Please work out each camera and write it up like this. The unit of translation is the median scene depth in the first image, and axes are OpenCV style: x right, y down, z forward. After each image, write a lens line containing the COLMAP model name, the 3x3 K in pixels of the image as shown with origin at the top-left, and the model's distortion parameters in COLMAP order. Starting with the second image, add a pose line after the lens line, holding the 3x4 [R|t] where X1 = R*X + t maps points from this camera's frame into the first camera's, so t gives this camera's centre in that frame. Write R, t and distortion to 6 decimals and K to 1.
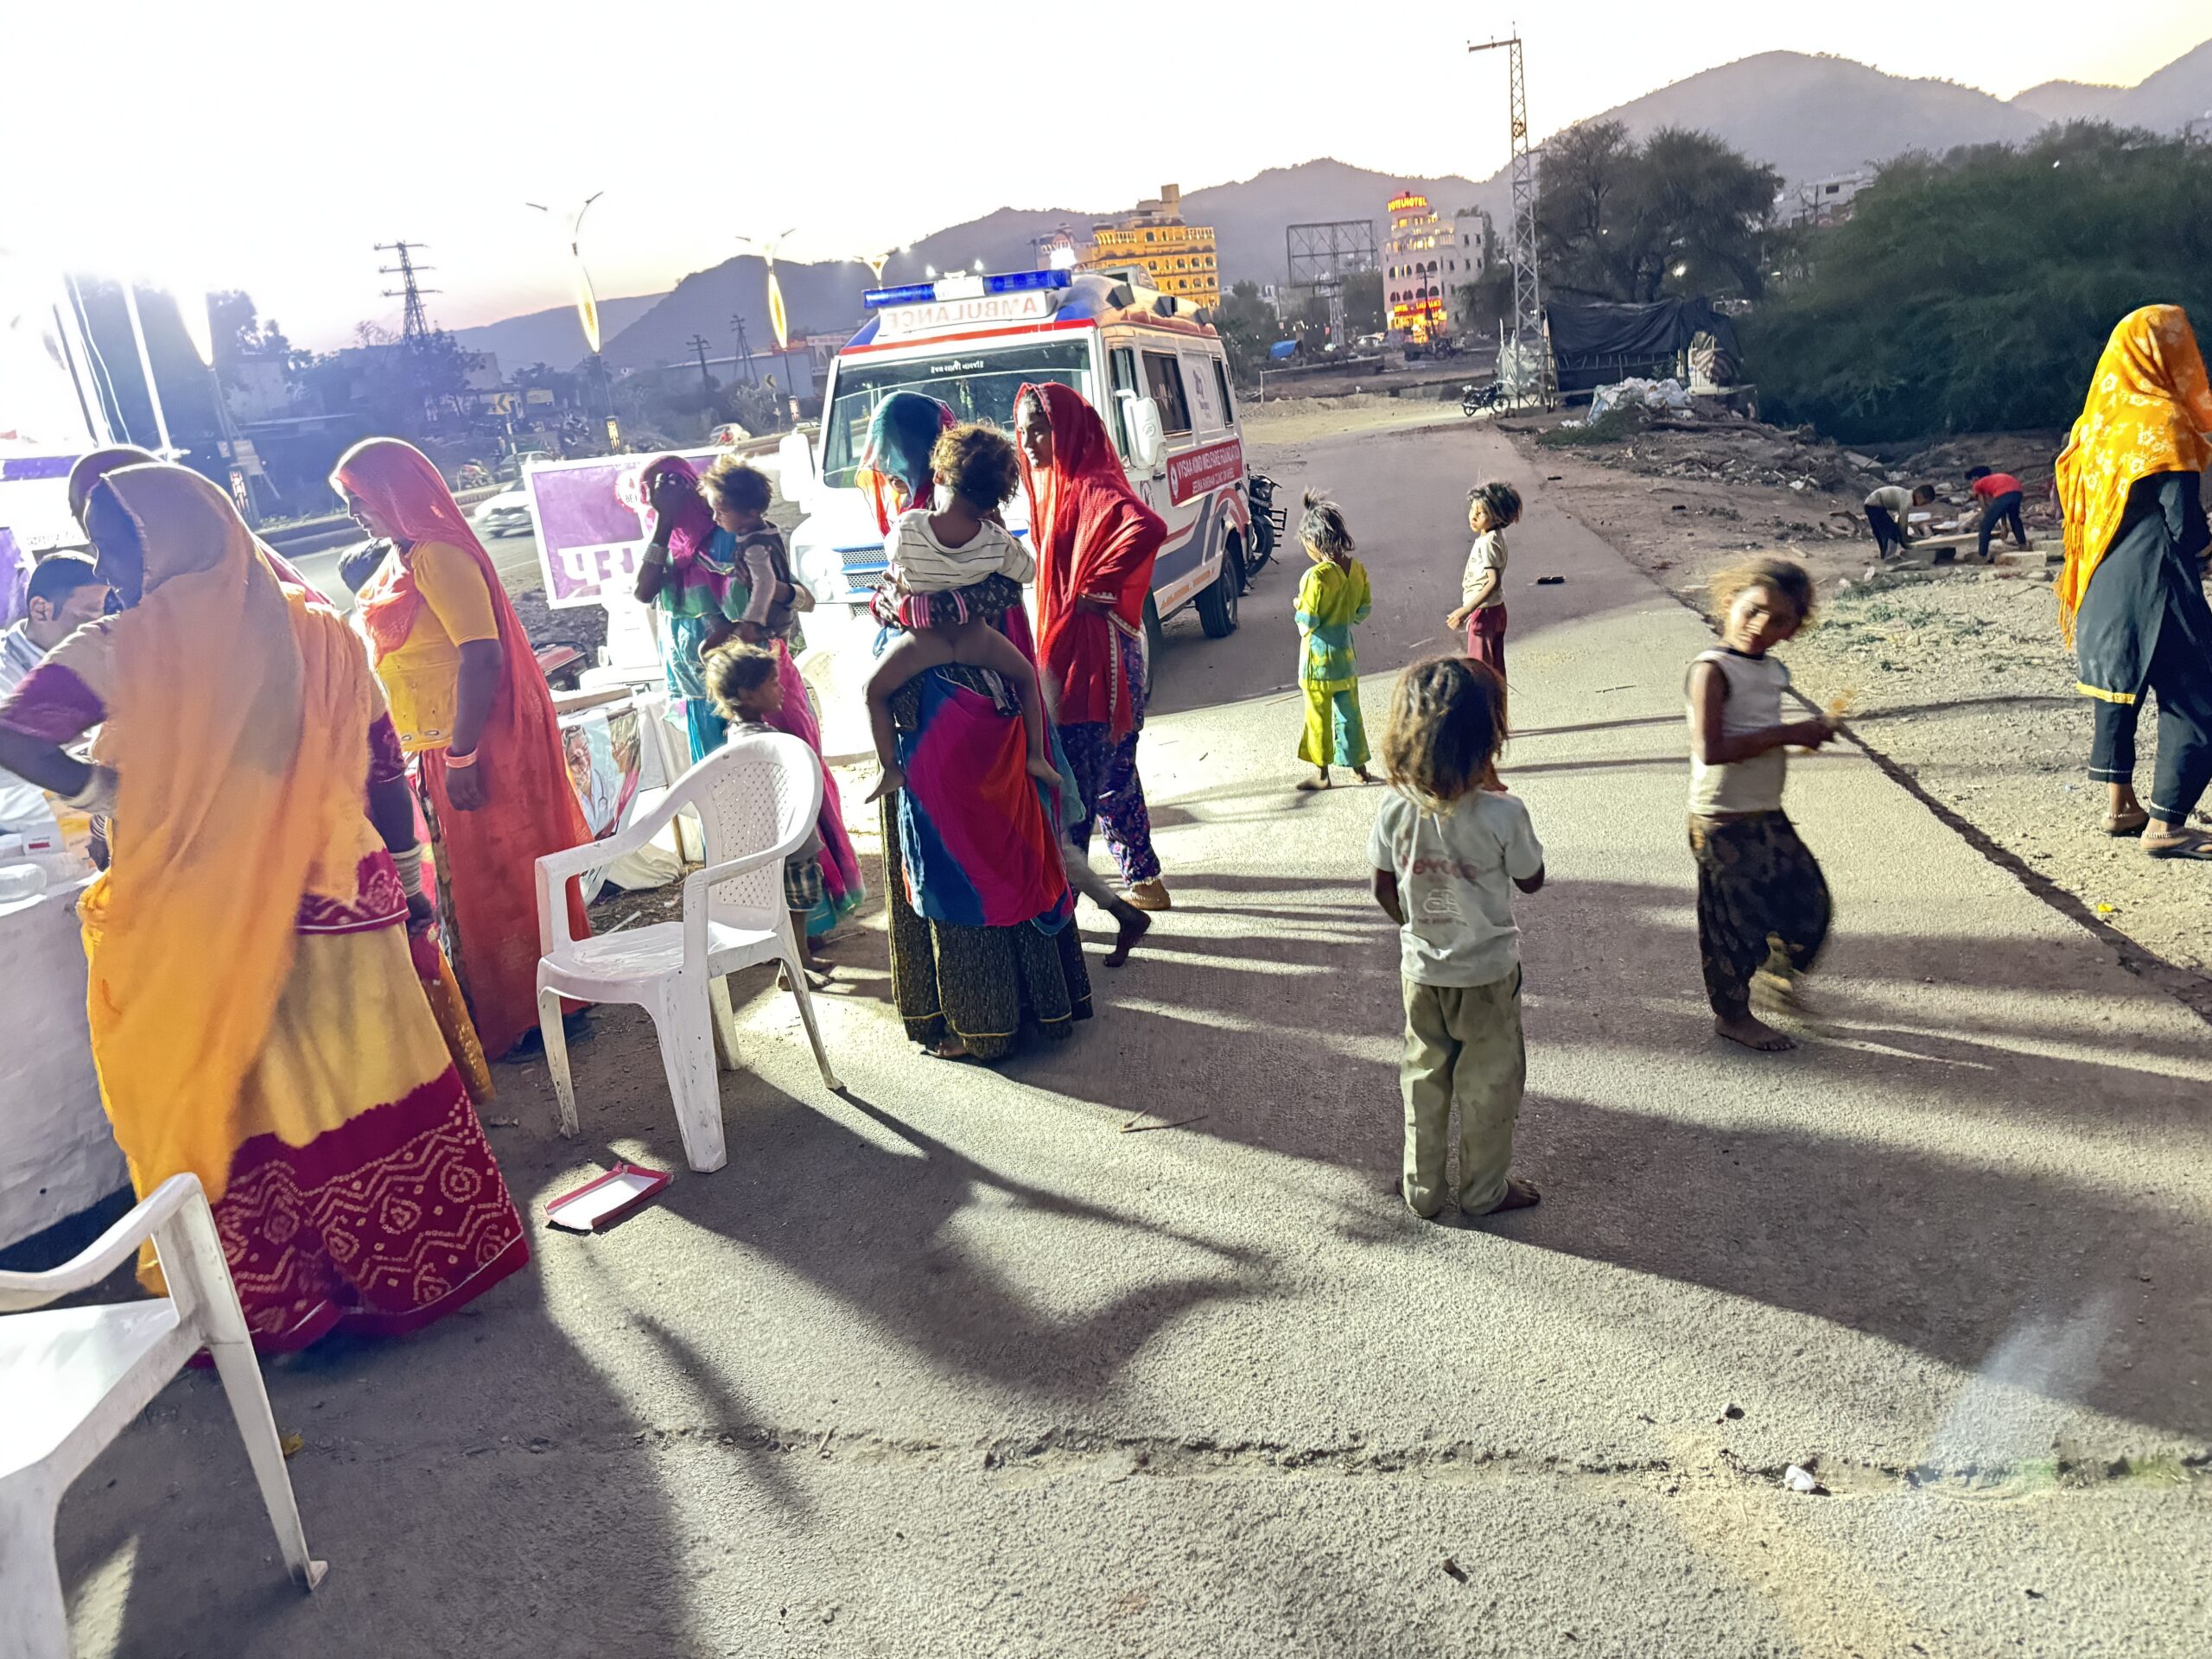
lens RADIAL K [[1557.4, 0, 1091.0], [0, 1557.4, 823.7], [0, 0, 1]] dist [0.017690, -0.028397]
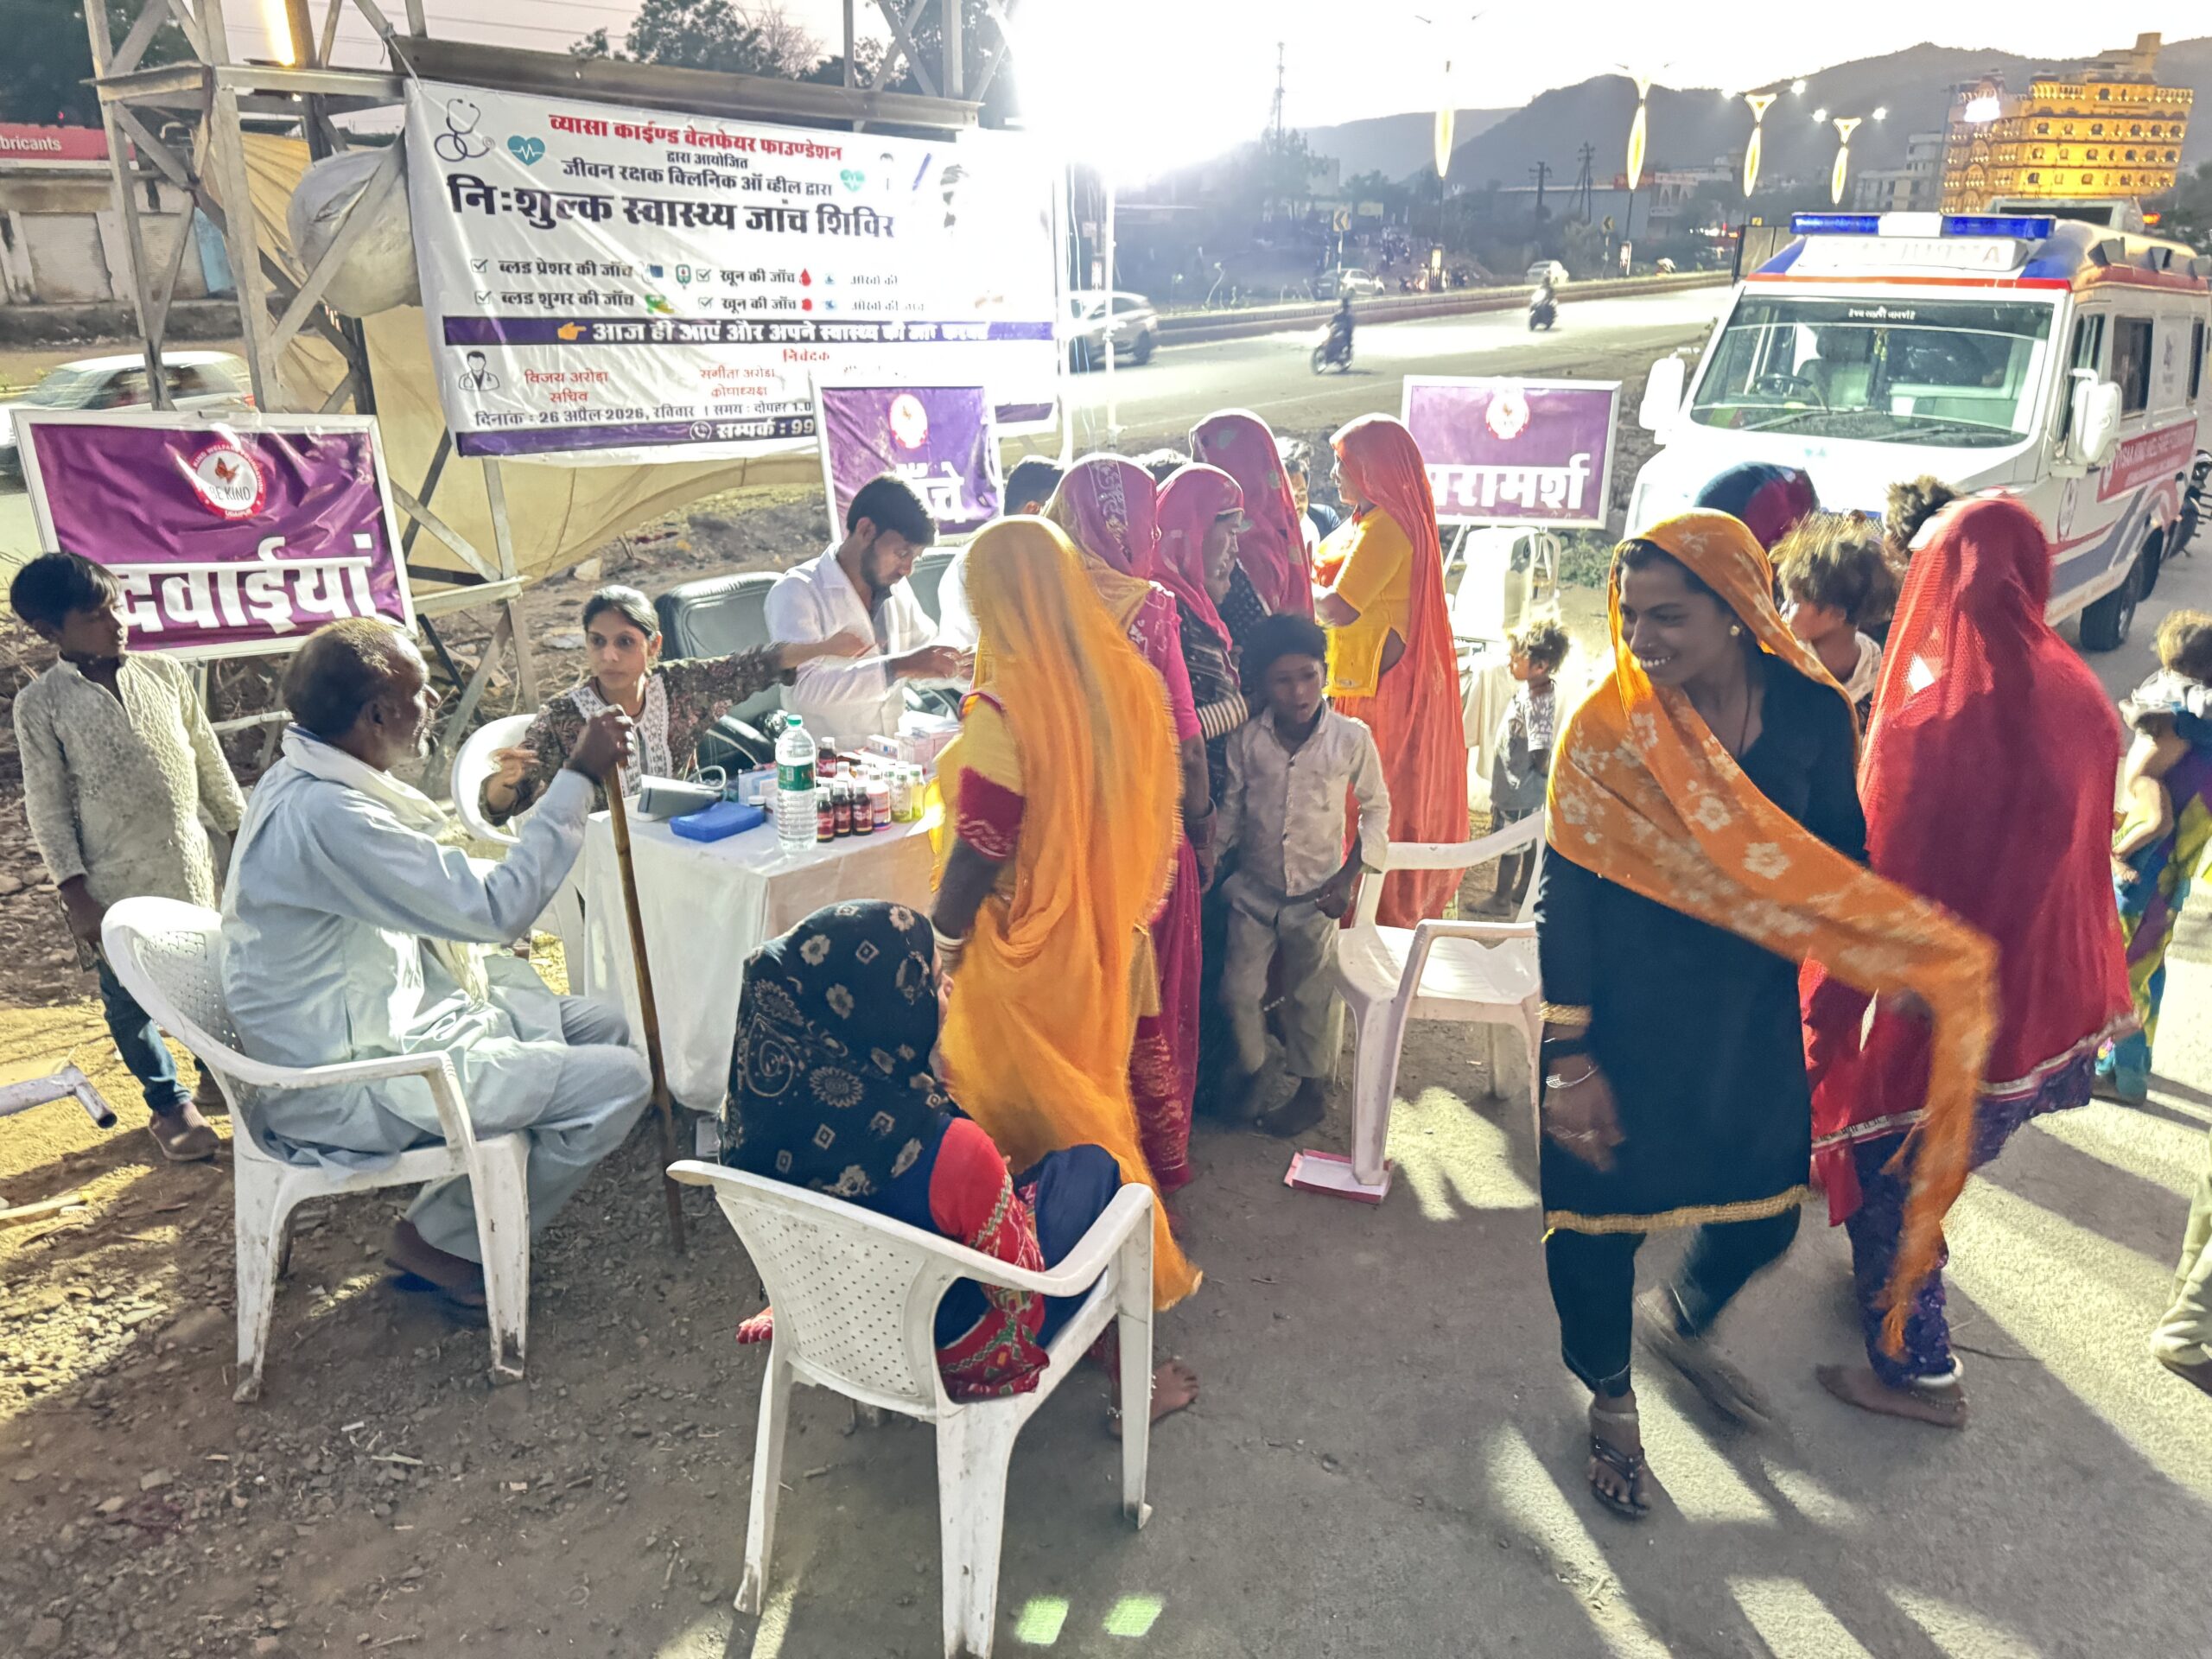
lens RADIAL K [[1557.4, 0, 1106.5], [0, 1557.4, 821.5], [0, 0, 1]] dist [0.017690, -0.028397]
pose [[0.880088, 0.265169, -0.393865, -0.014272], [-0.224957, 0.963379, 0.145928, -0.012934], [0.418137, -0.039827, 0.907510, -0.003530]]
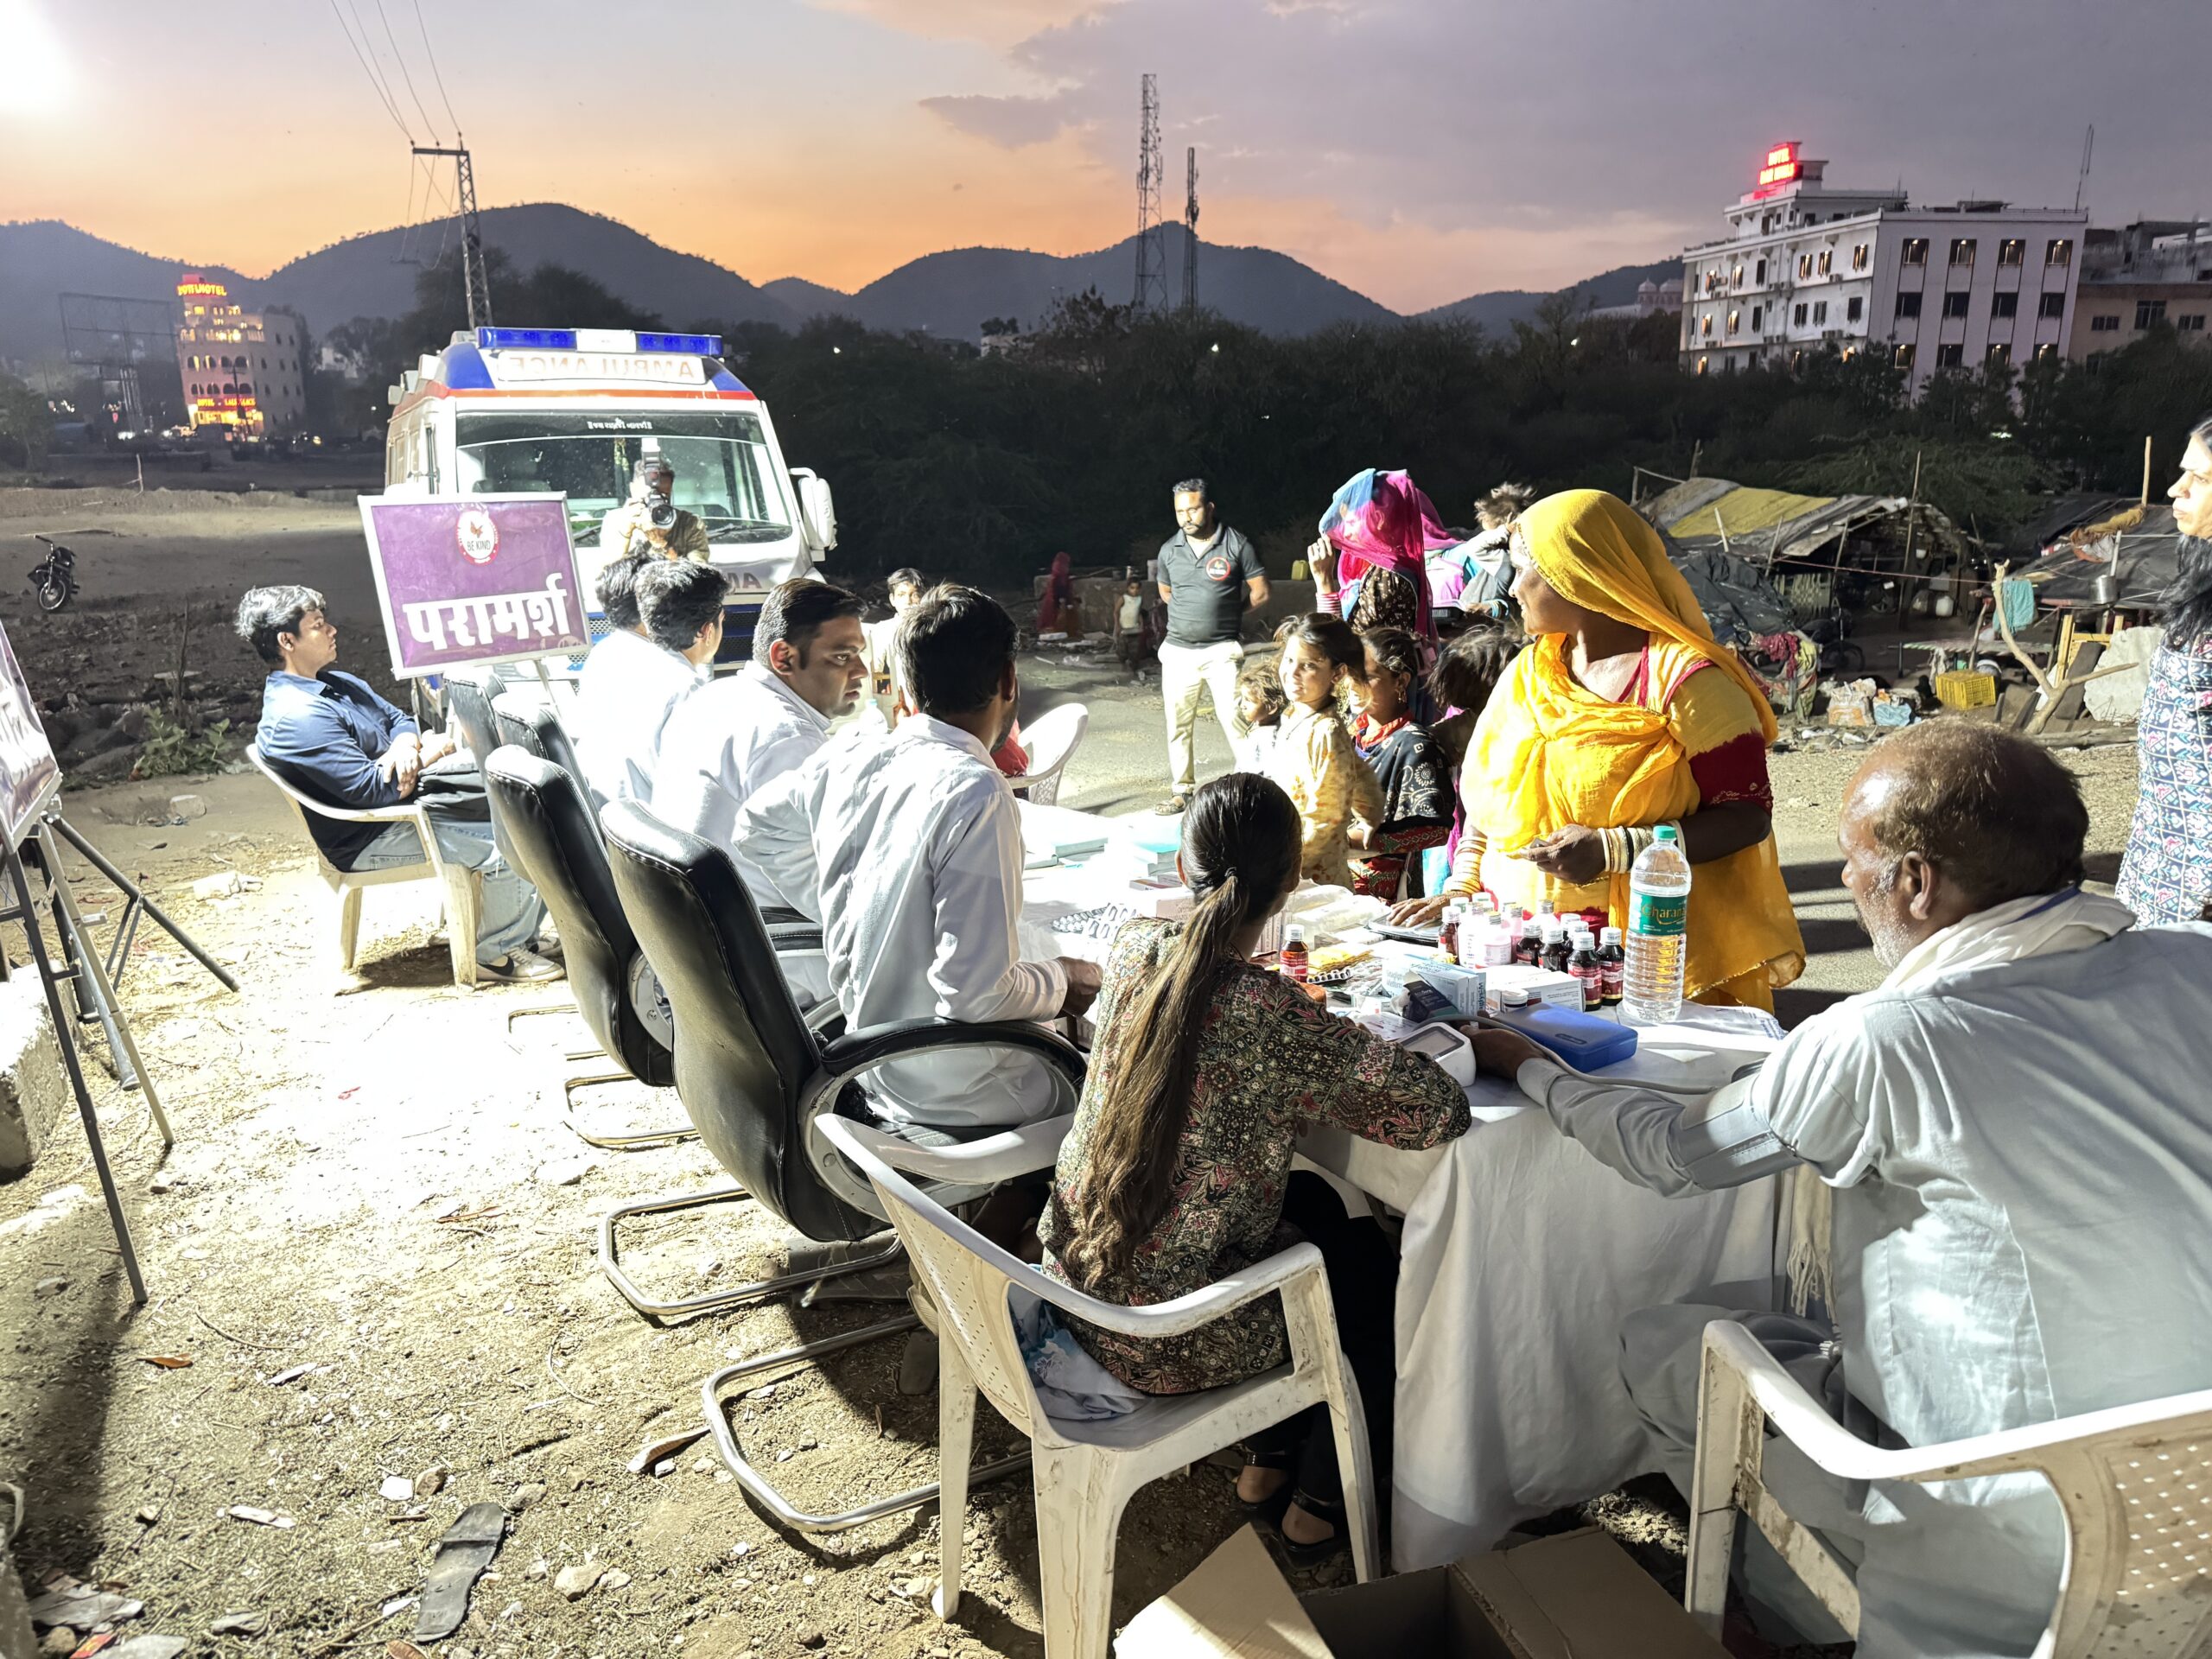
lens RADIAL K [[1557.4, 0, 1115.4], [0, 1557.4, 839.0], [0, 0, 1]] dist [0.017690, -0.028397]
pose [[0.750419, -0.060627, 0.658176, -0.145313], [0.105223, 0.994043, -0.028405, 0.000657], [-0.652533, 0.090571, 0.752328, 0.045466]]
